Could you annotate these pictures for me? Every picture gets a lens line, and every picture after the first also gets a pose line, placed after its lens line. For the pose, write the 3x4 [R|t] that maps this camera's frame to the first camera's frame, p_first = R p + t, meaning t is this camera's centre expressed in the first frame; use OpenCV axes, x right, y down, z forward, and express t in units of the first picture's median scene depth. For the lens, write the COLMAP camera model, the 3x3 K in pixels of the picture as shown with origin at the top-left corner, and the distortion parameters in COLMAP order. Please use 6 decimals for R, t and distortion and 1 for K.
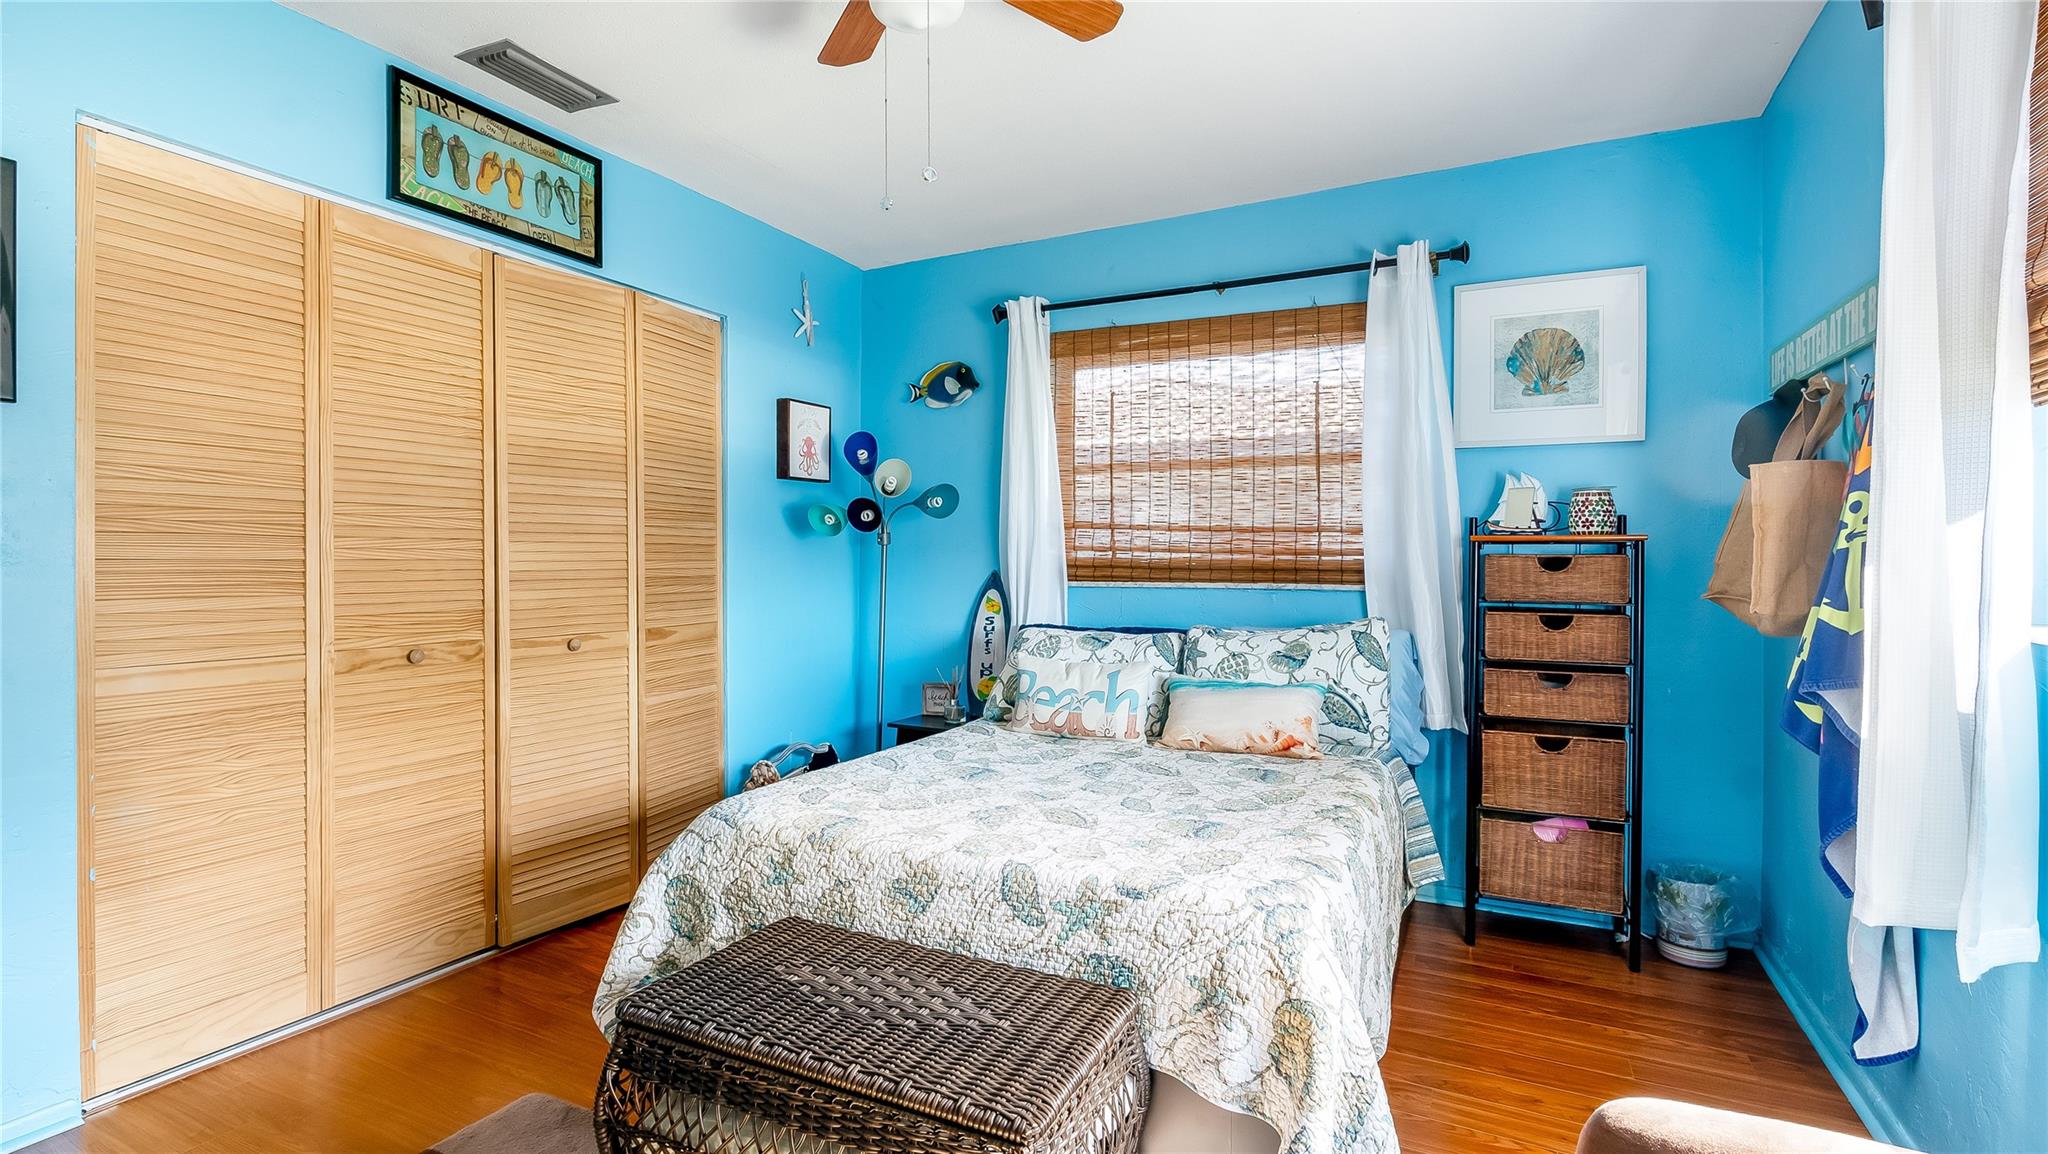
lens RADIAL K [[950.1, 0, 1002.5], [0, 950.1, 553.4], [0, 0, 1]] dist [-0.006029, 0.000636]
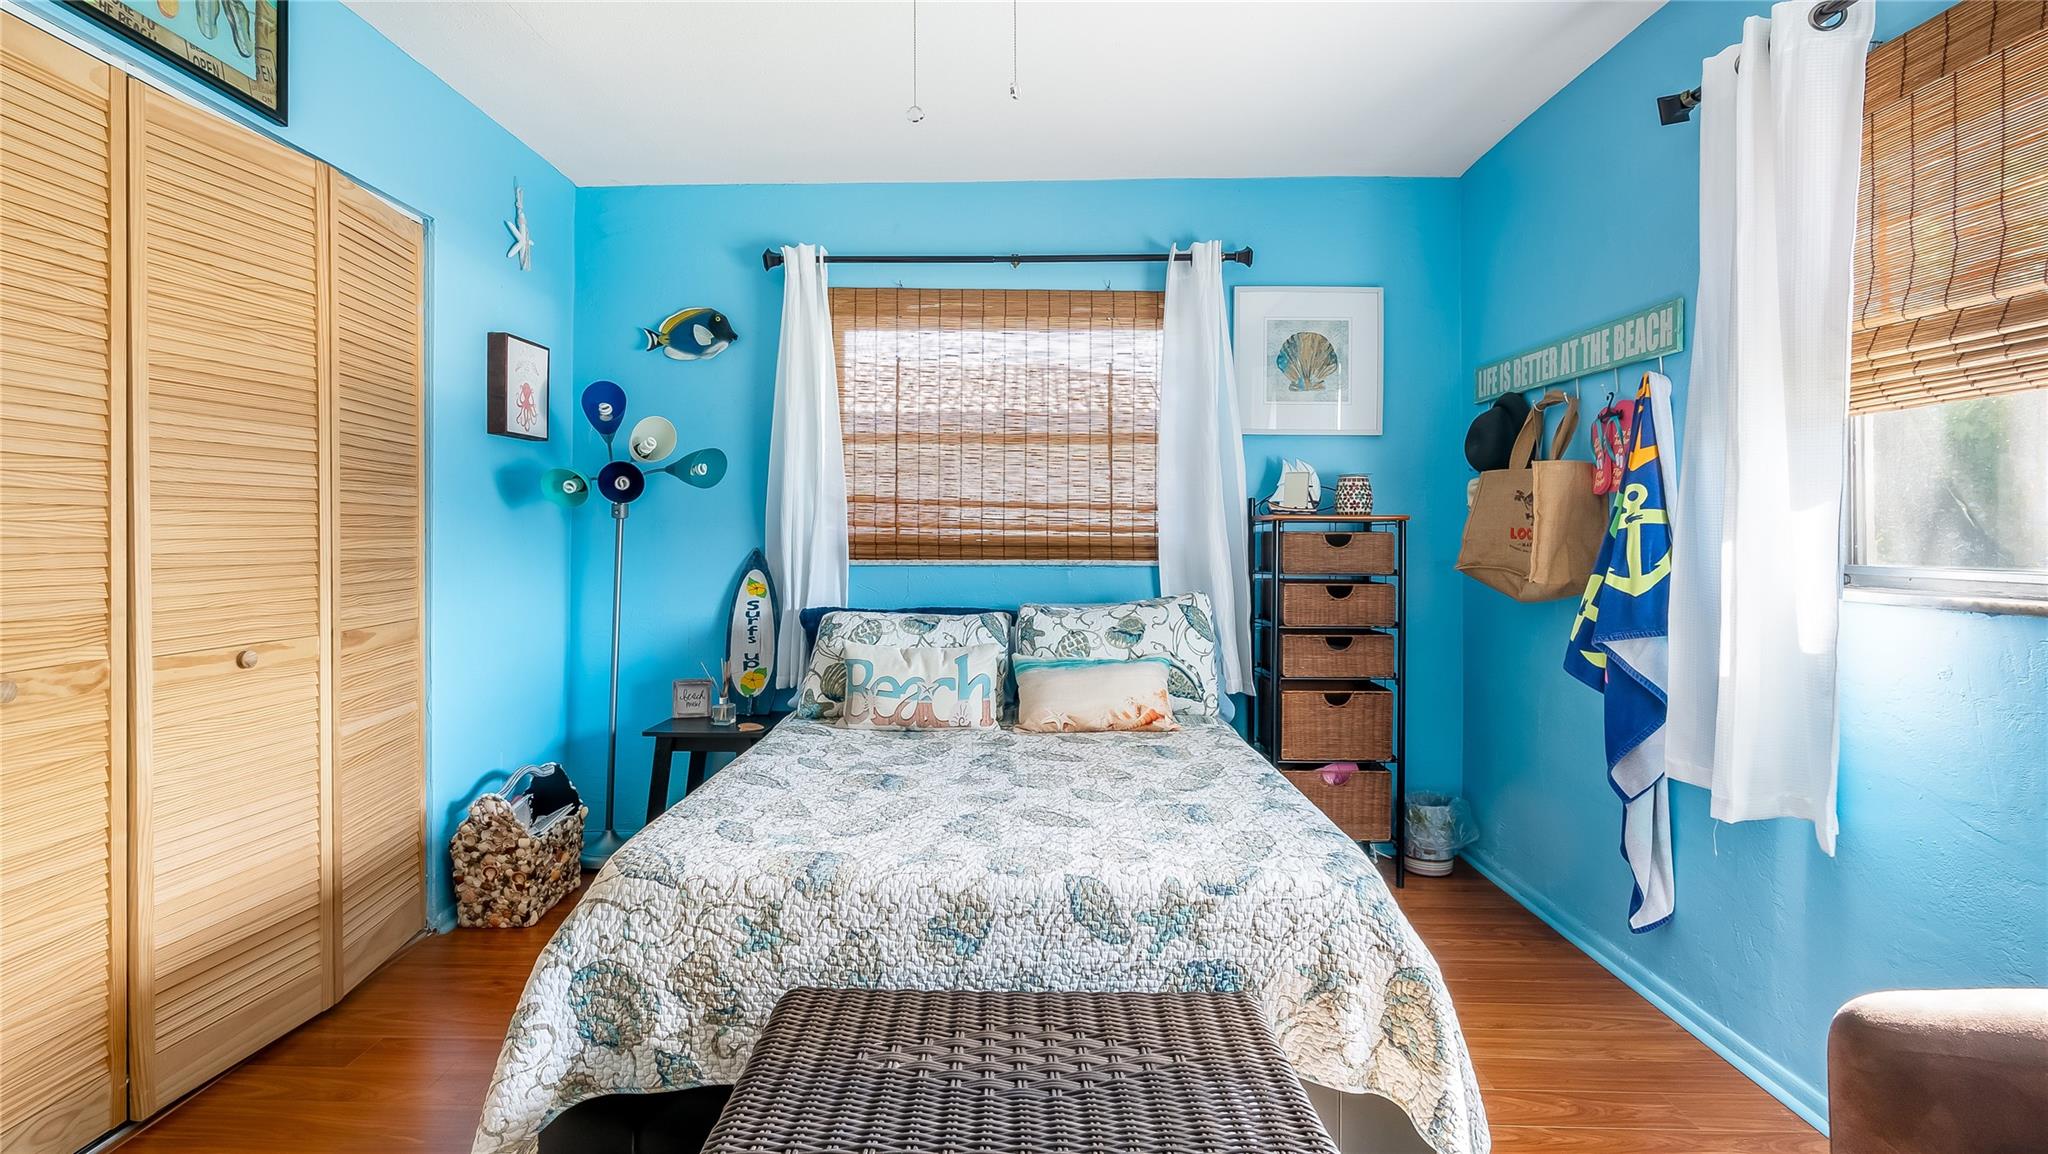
lens RADIAL K [[965.8, 0, 1002.4], [0, 965.8, 523.4], [0, 0, 1]] dist [-0.007798, 0.001150]
pose [[0.899741, 0.005307, 0.436392, -0.260154], [-0.003202, 0.999979, -0.005559, -0.001308], [-0.436413, 0.003604, 0.899739, 0.122155]]
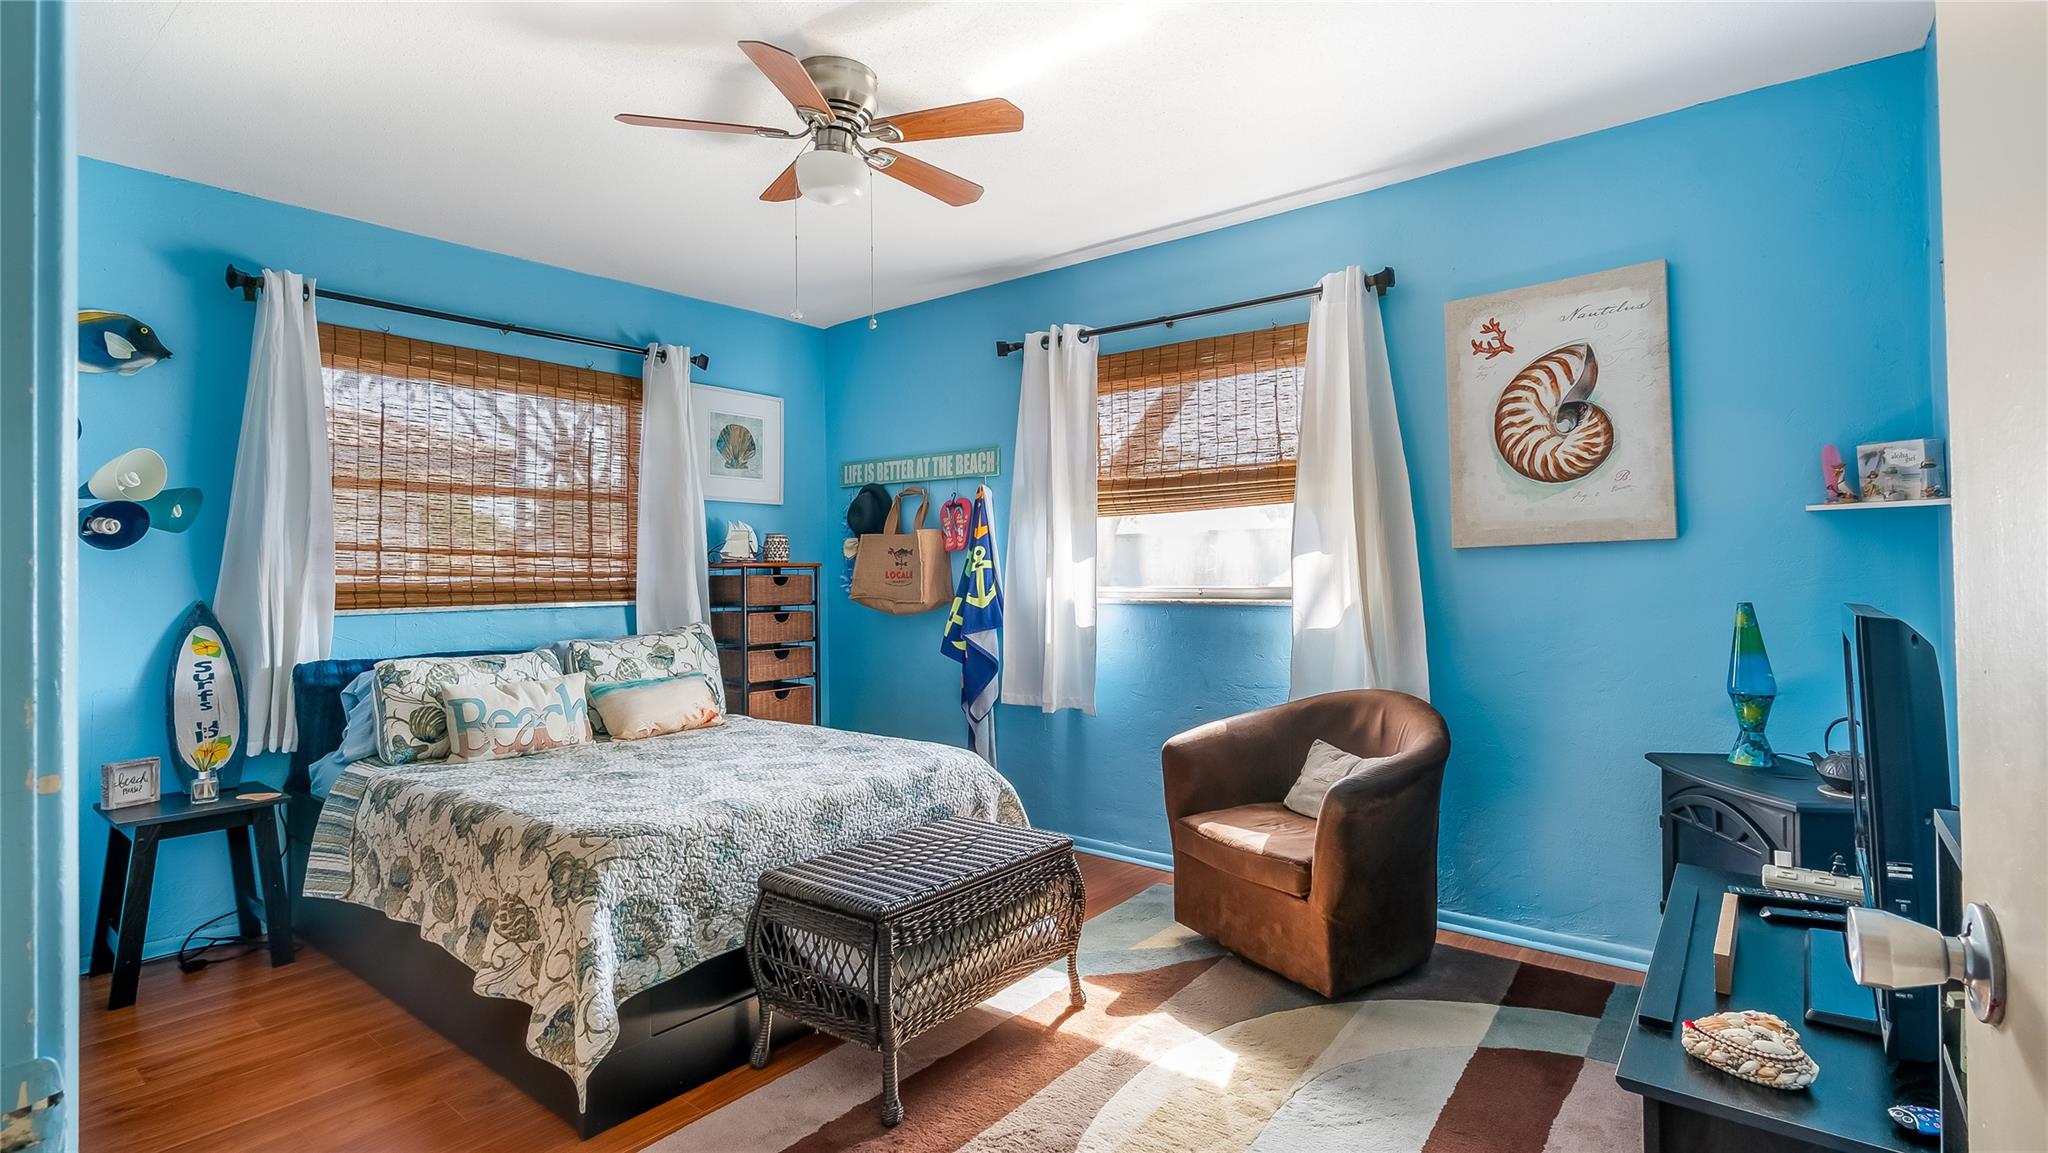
lens RADIAL K [[981.0, 0, 1007.5], [0, 981.0, 553.7], [0, 0, 1]] dist [-0.011633, 0.000236]
pose [[0.204979, 0.015143, 0.978649, -0.863210], [0.007362, 0.999828, -0.017012, -0.003386], [-0.978739, 0.010692, 0.204832, 0.265180]]
